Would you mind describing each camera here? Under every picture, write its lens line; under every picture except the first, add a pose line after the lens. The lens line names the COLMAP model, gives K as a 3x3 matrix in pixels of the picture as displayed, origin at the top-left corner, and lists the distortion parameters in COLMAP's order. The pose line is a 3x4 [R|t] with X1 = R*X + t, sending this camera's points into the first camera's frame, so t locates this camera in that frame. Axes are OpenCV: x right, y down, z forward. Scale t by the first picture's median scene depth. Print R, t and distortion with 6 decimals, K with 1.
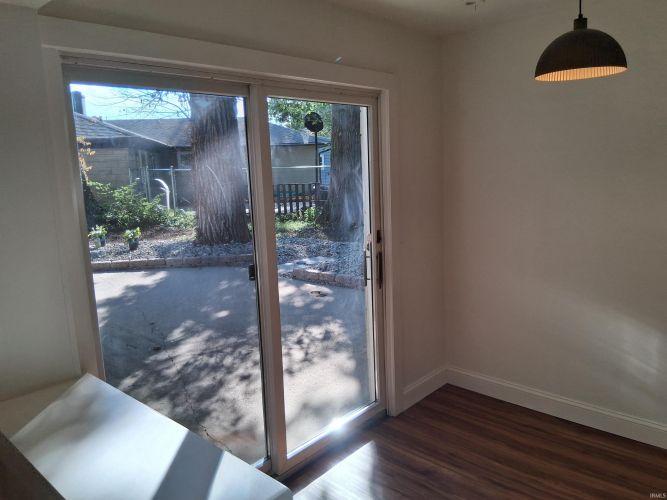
lens RADIAL K [[504.7, 0, 336.3], [0, 504.7, 247.9], [0, 0, 1]] dist [0.093581, -0.168212]
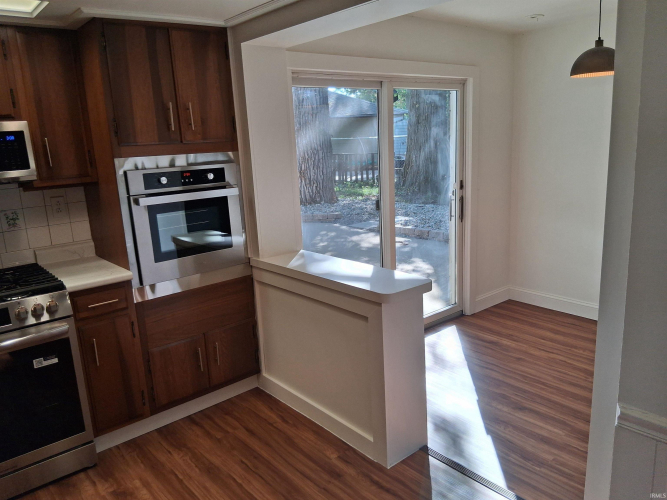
lens RADIAL K [[508.2, 0, 333.3], [0, 508.2, 245.3], [0, 0, 1]] dist [0.097031, -0.171021]
pose [[0.991348, 0.021245, -0.129530, -0.079282], [-0.014981, 0.998679, 0.049147, 0.079160], [0.130404, -0.046781, 0.990357, -0.444623]]
